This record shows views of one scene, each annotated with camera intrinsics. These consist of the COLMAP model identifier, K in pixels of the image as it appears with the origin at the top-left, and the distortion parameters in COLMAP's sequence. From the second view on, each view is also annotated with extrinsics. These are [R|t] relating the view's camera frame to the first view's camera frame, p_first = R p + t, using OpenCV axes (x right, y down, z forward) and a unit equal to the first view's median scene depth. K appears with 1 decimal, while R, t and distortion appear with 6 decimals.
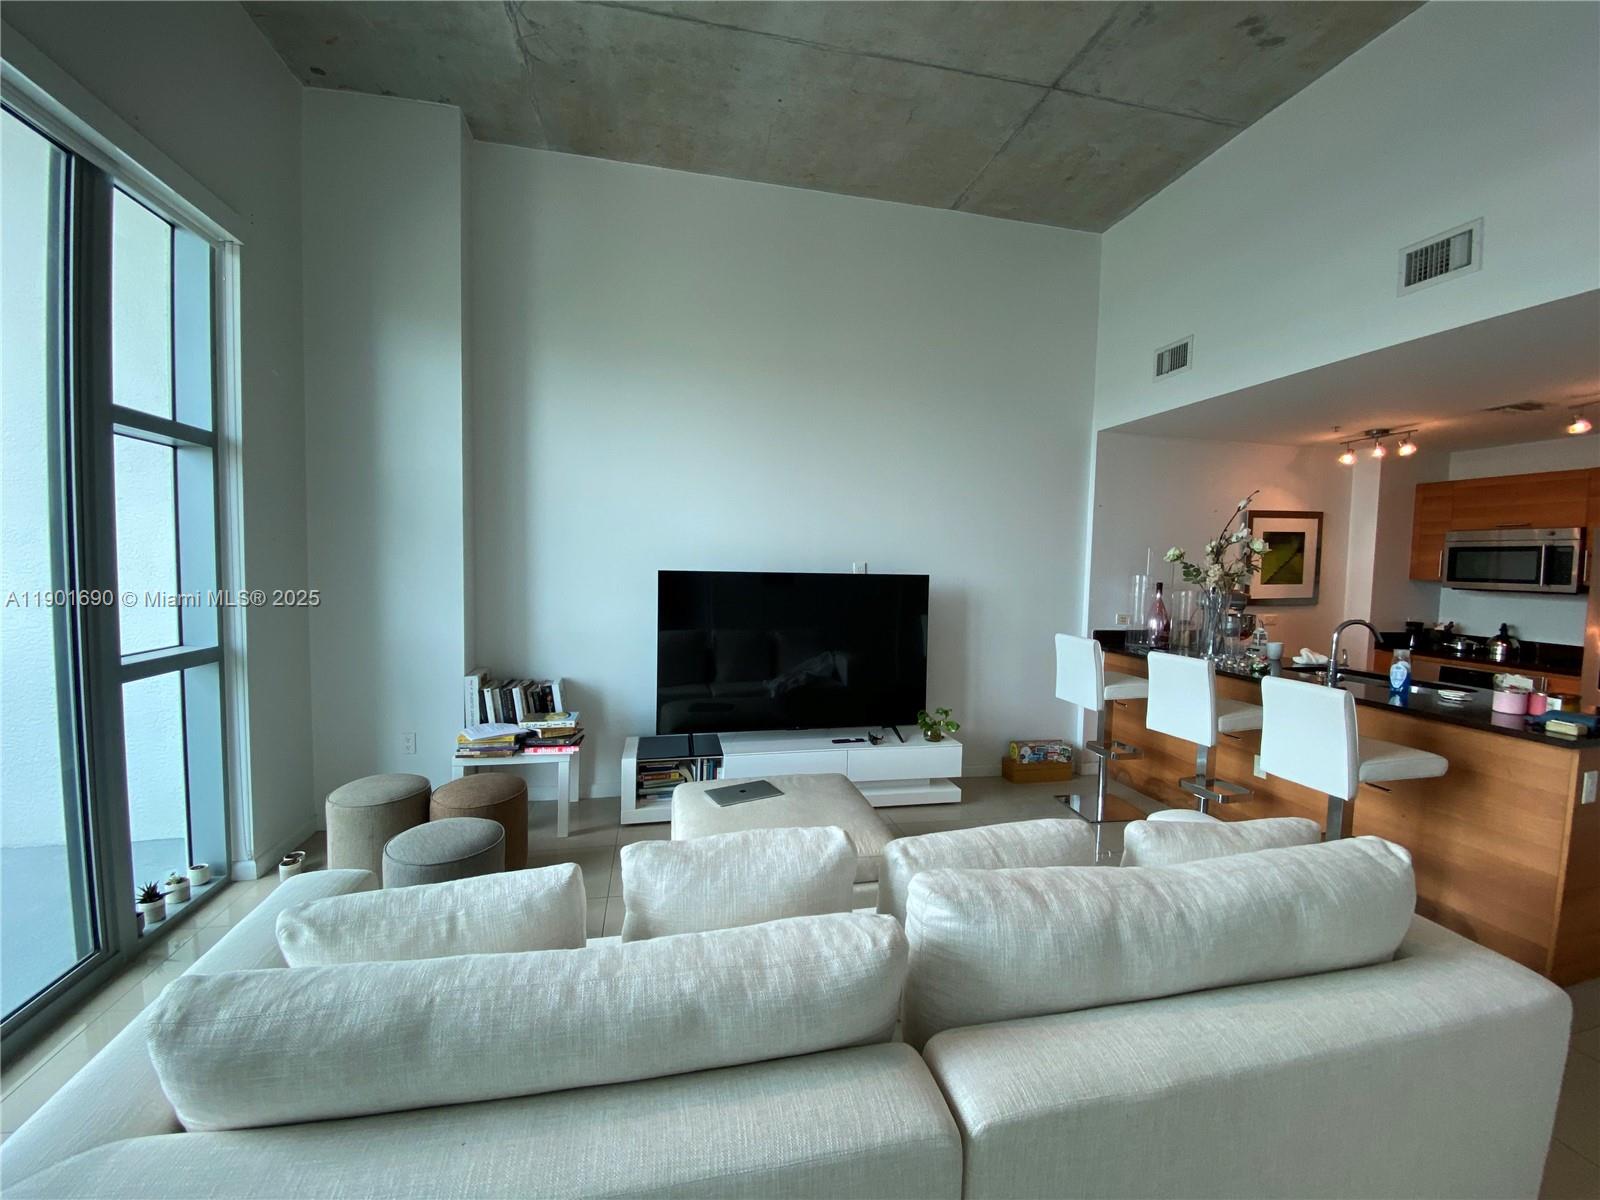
lens RADIAL K [[646.4, 0, 800.0], [0, 646.4, 600.0], [0, 0, 1]] dist [0.023288, -0.022124]
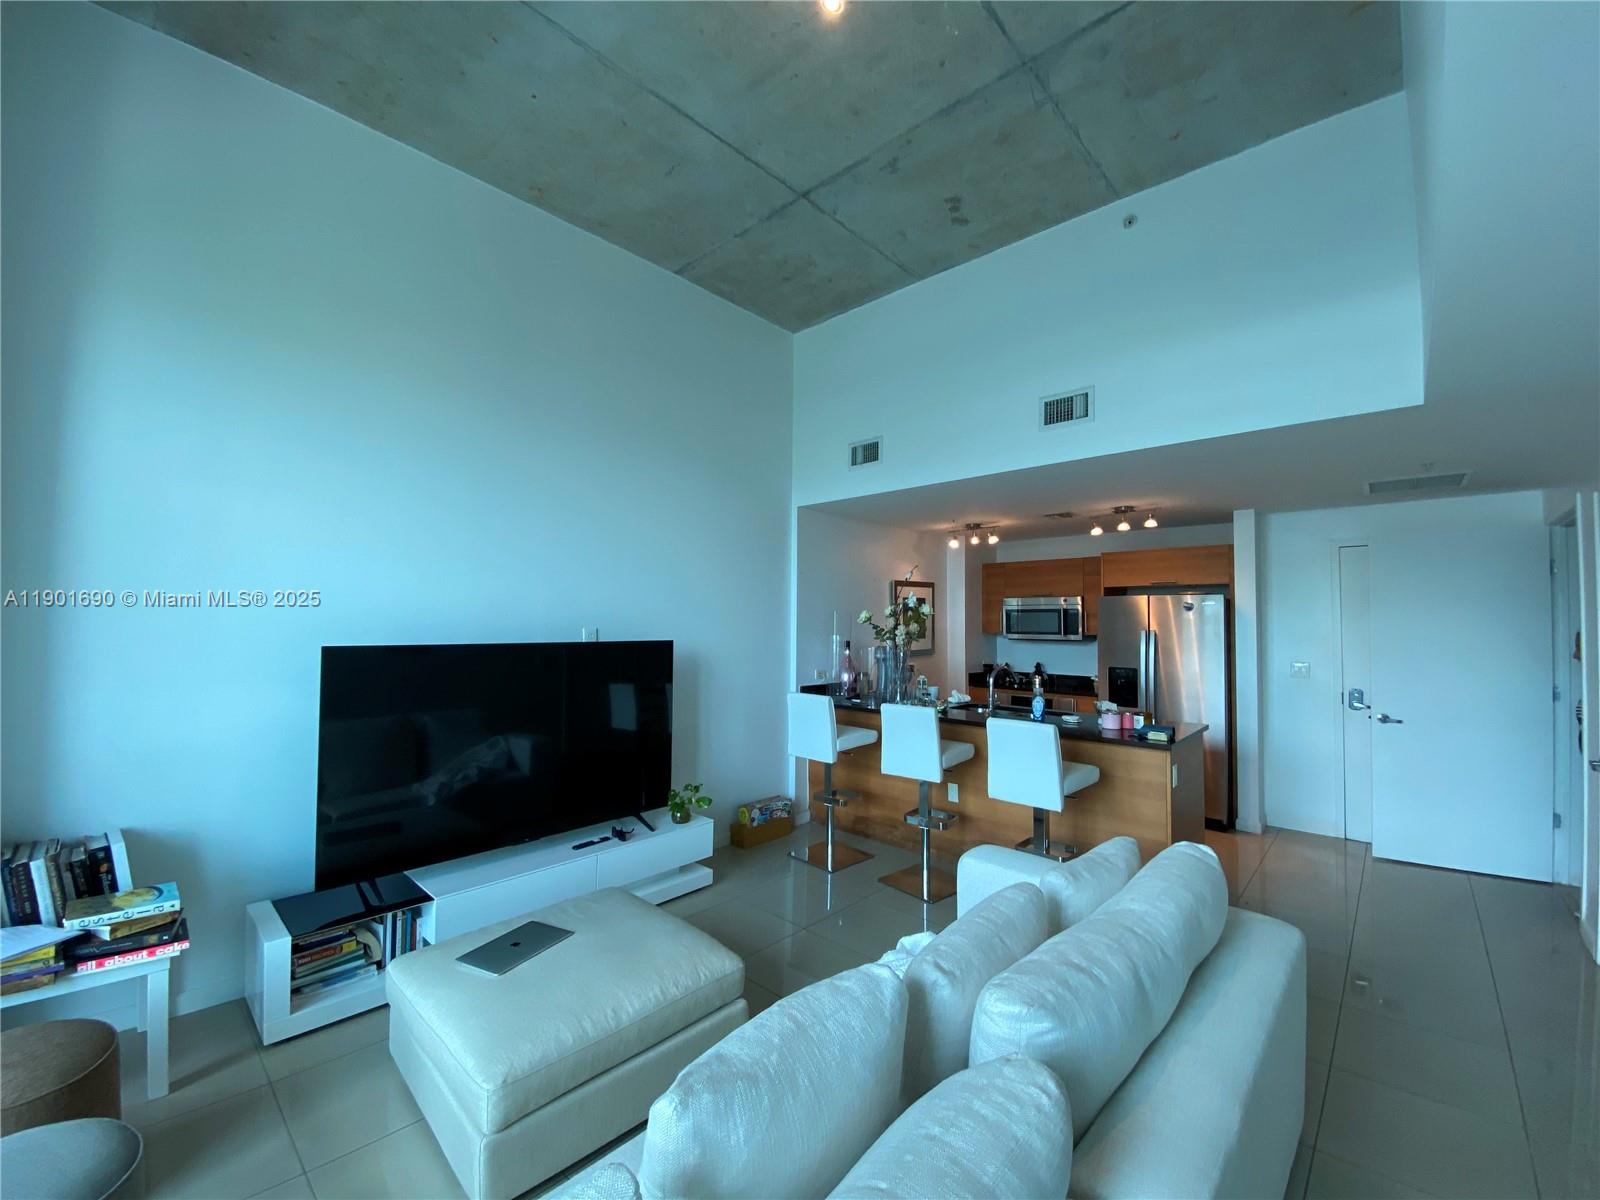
lens RADIAL K [[646.4, 0, 800.0], [0, 646.4, 600.0], [0, 0, 1]] dist [0.023288, -0.022124]
pose [[0.820192, 0.006914, 0.572047, -0.200920], [0.043645, 0.996256, -0.074620, -0.021347], [-0.570421, 0.086170, 0.816820, 0.135559]]
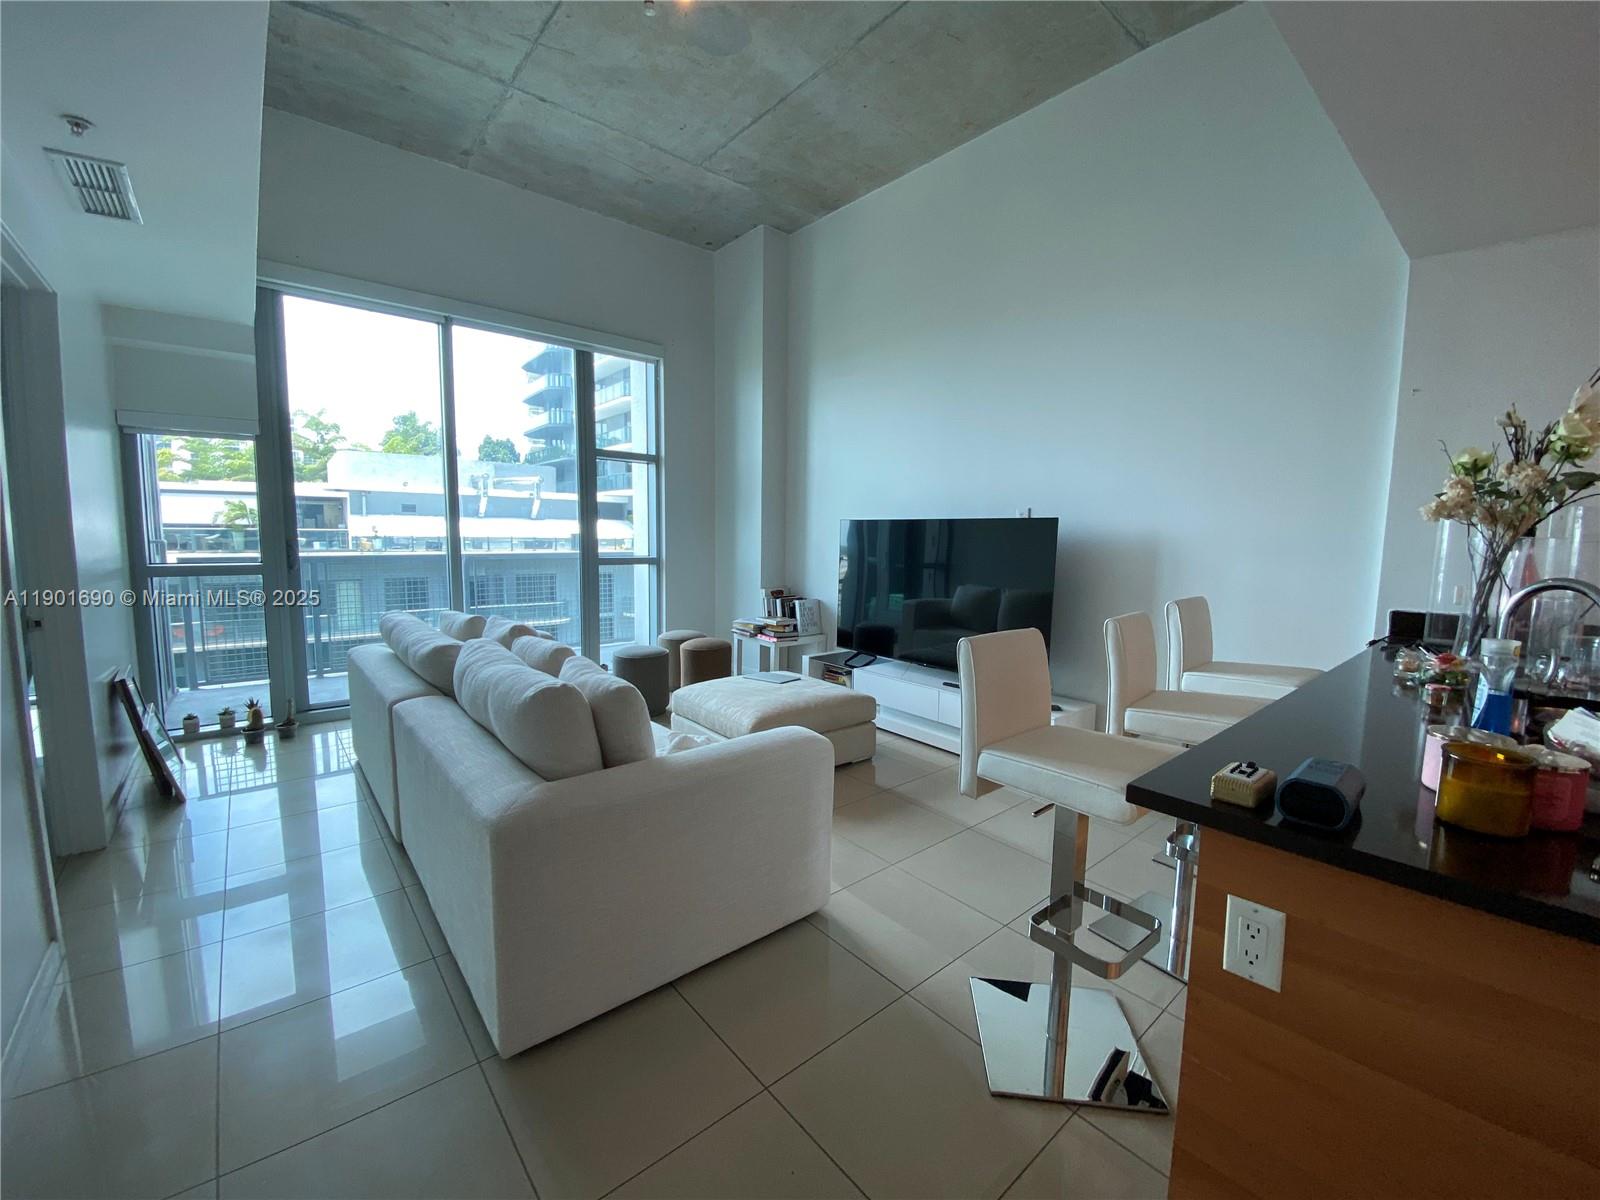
lens RADIAL K [[646.4, 0, 800.0], [0, 646.4, 600.0], [0, 0, 1]] dist [0.023288, -0.022124]
pose [[0.466092, 0.081015, -0.881019, 0.879086], [-0.061522, 0.996356, 0.059073, 0.042812], [0.882594, 0.026668, 0.469378, 0.324855]]
